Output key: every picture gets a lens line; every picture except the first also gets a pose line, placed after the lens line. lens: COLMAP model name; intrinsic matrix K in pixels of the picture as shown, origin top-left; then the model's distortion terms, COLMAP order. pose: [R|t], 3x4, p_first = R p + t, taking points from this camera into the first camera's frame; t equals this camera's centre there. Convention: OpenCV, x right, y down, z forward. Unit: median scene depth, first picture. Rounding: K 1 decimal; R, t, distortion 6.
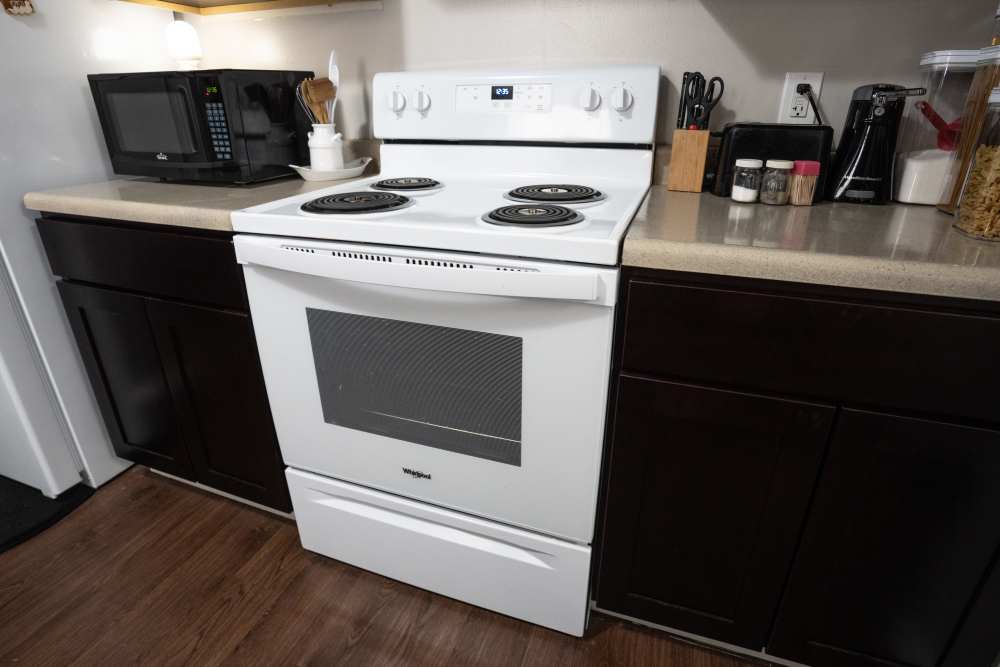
lens RADIAL K [[485.2, 0, 515.3], [0, 485.2, 323.5], [0, 0, 1]] dist [-0.070497, 0.023916]
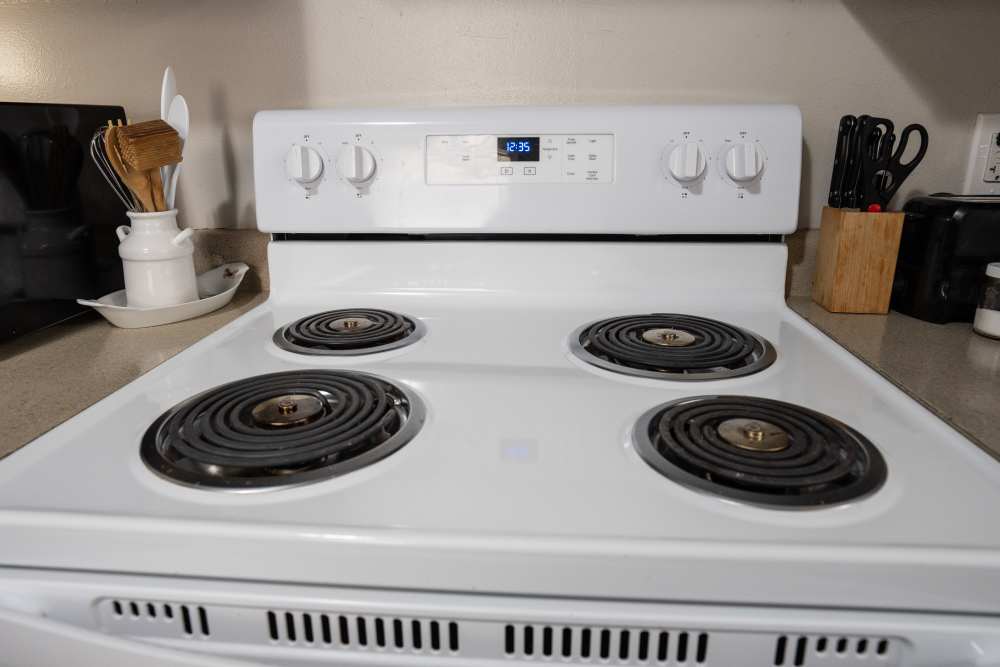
lens RADIAL K [[613.1, 0, 519.6], [0, 613.1, 333.9], [0, 0, 1]] dist [-0.054551, 0.023619]
pose [[0.970171, -0.077395, 0.229733, -0.190710], [0.105795, 0.987834, -0.113981, -0.185264], [-0.218117, 0.134885, 0.966556, 0.337300]]
